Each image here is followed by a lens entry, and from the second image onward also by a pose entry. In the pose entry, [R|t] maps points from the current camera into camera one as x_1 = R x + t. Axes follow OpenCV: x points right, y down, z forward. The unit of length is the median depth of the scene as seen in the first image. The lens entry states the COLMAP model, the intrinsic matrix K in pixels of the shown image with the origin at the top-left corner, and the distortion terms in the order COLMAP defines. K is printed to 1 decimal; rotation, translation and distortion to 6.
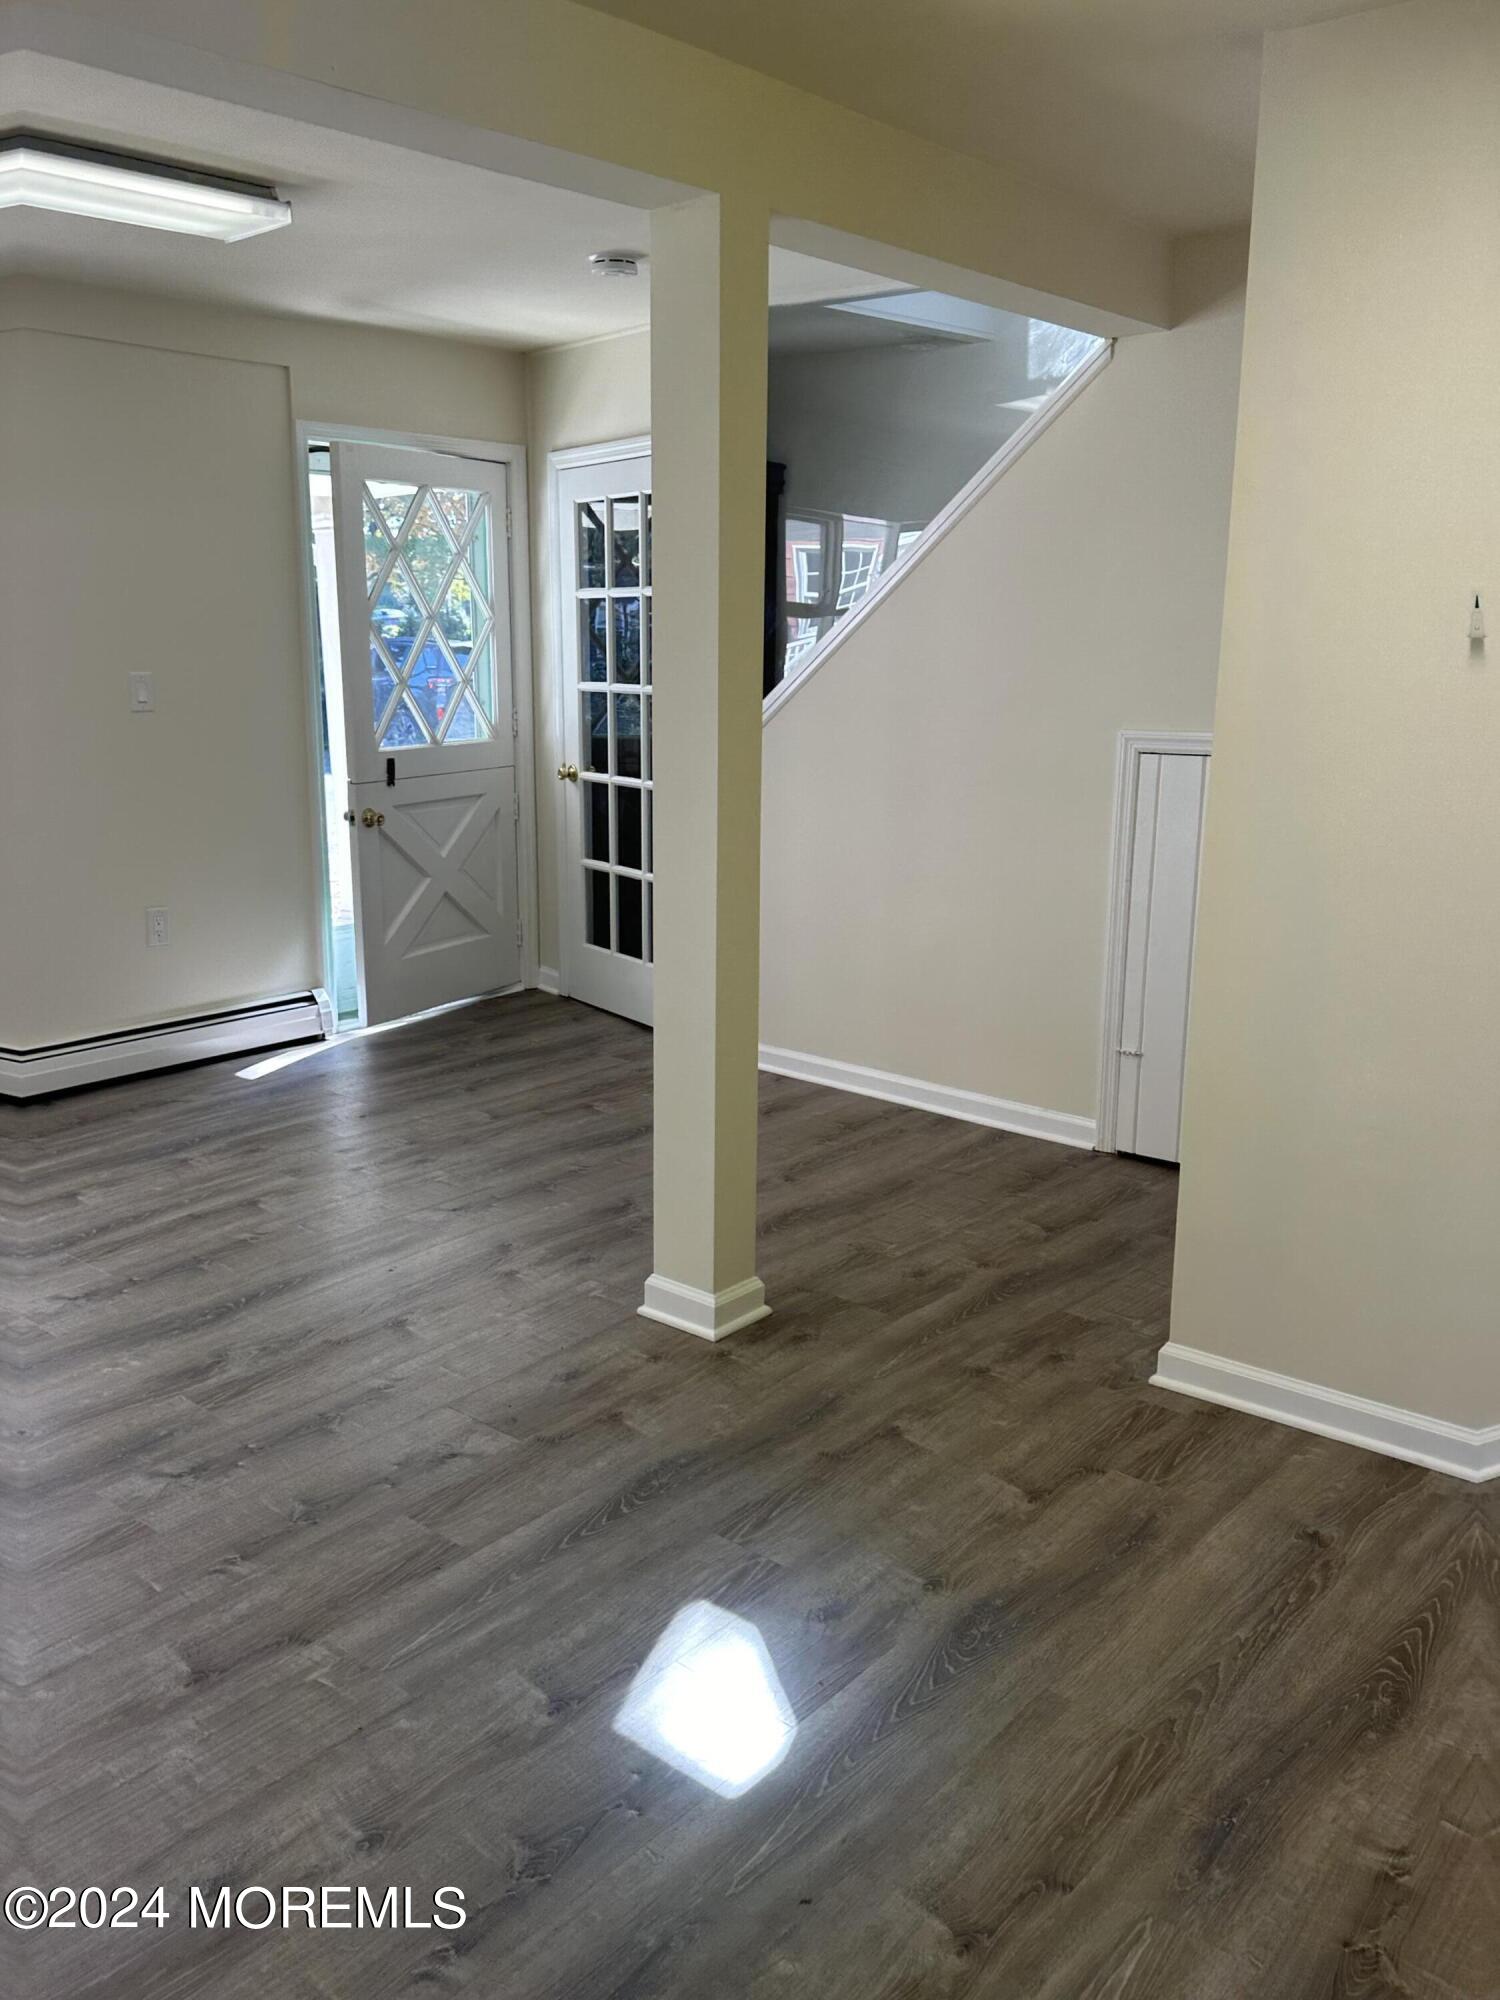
lens RADIAL K [[1642.8, 0, 750.0], [0, 1642.8, 1000.0], [0, 0, 1]] dist [0.161714, -0.300978]
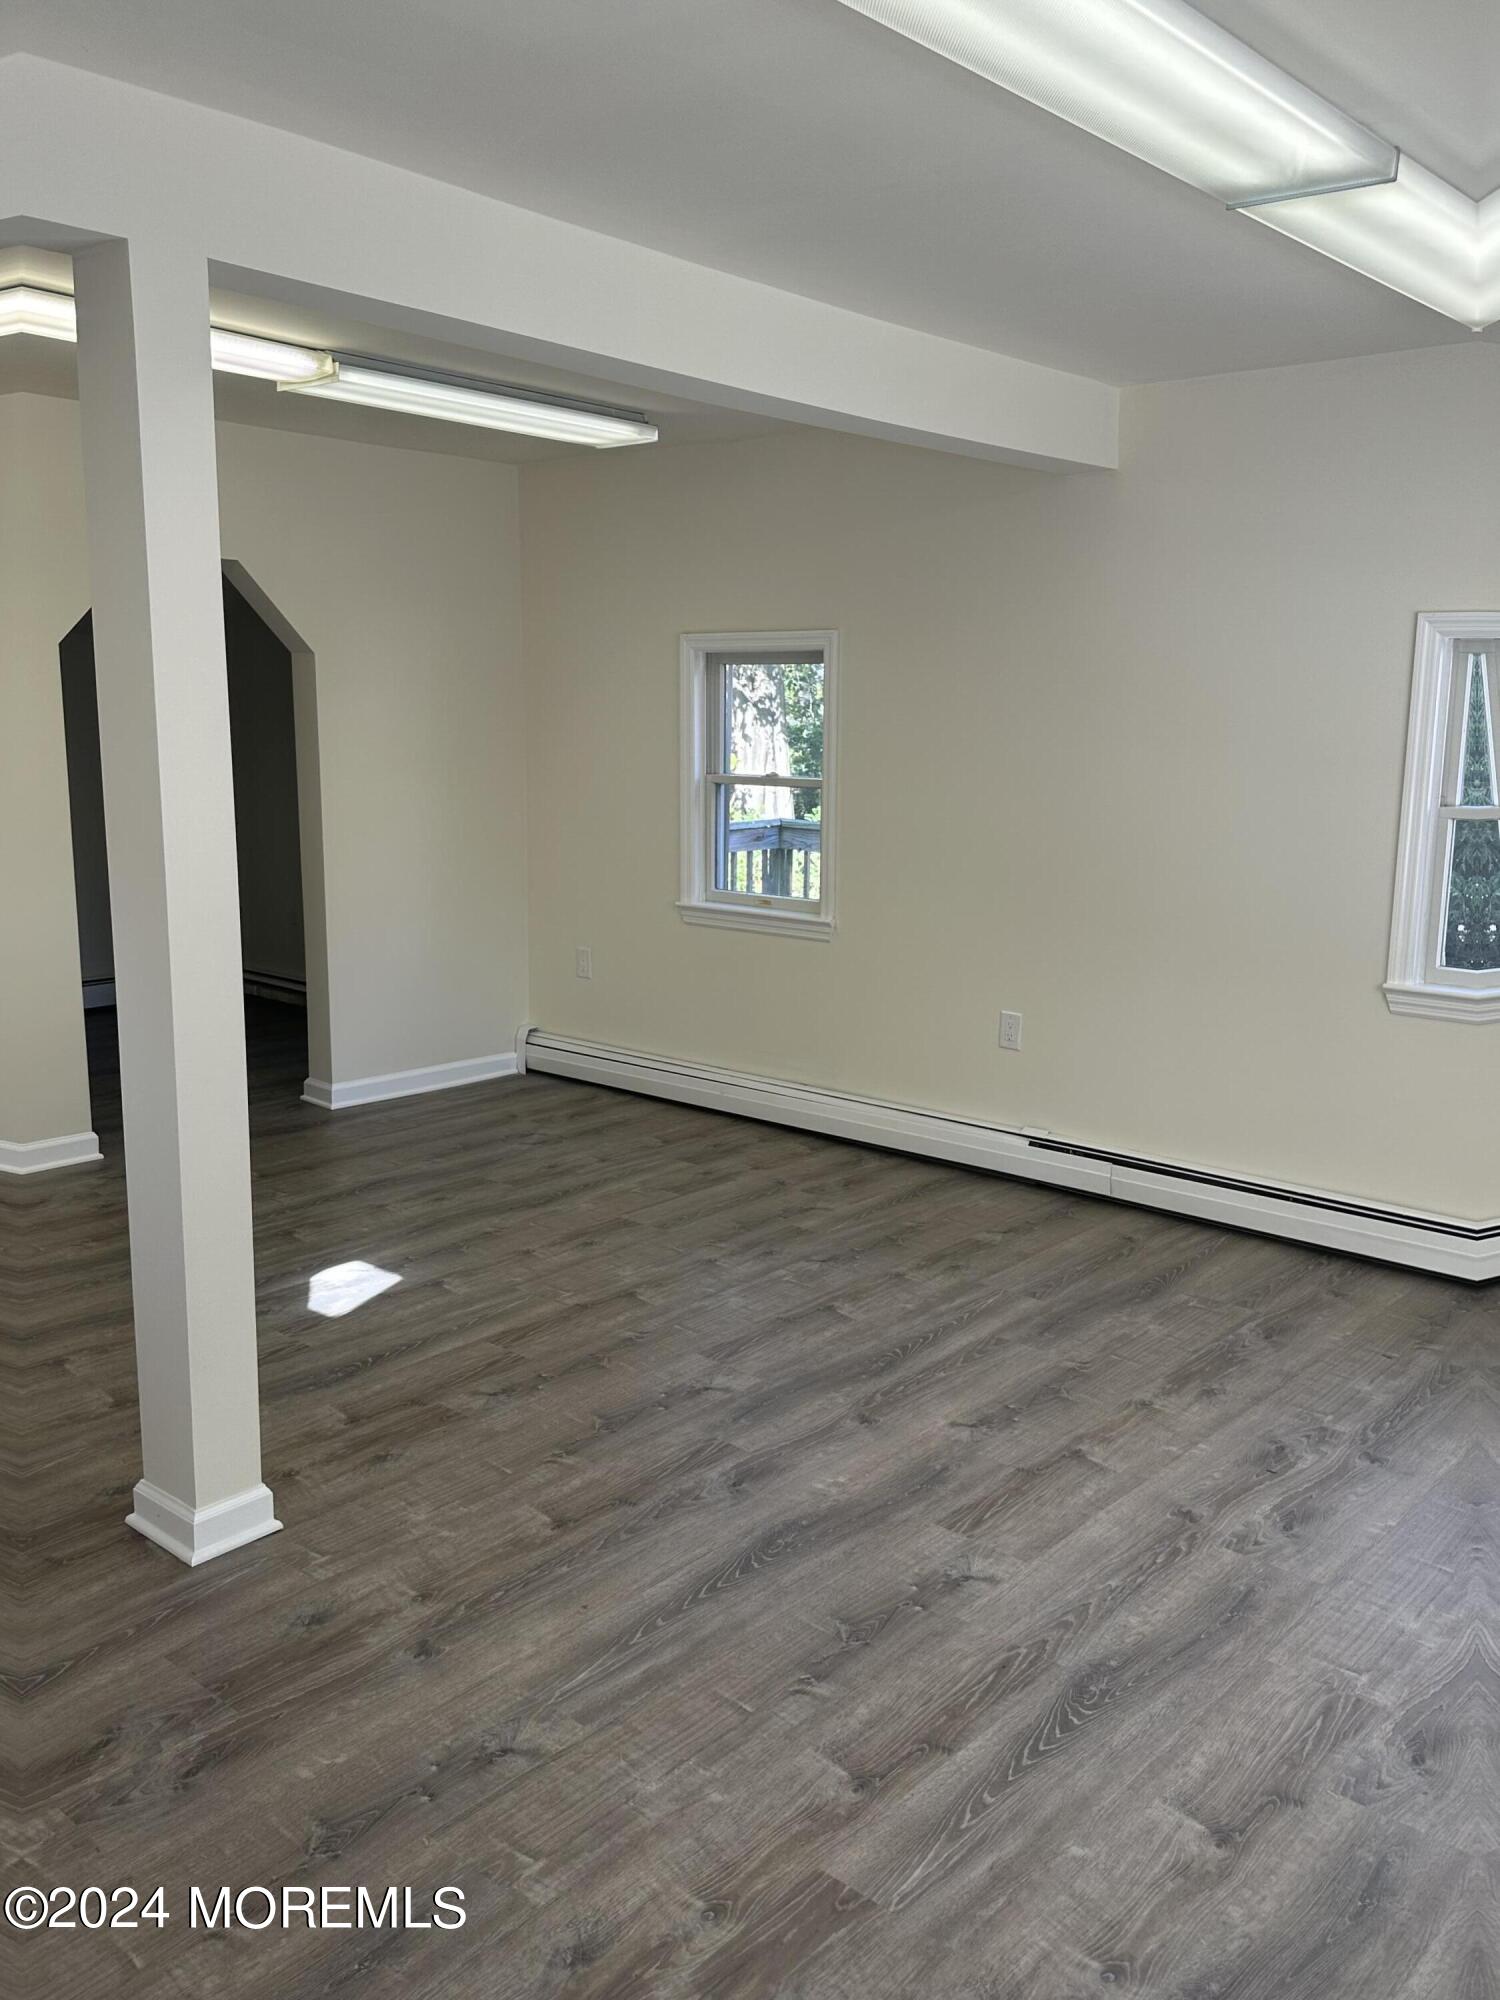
lens RADIAL K [[1642.8, 0, 750.0], [0, 1642.8, 1000.0], [0, 0, 1]] dist [0.161714, -0.300978]
pose [[-0.999833, -0.015668, 0.009430, -0.365218], [-0.010711, 0.919699, 0.392478, -0.470275], [-0.014822, 0.392312, -0.919713, 1.967639]]
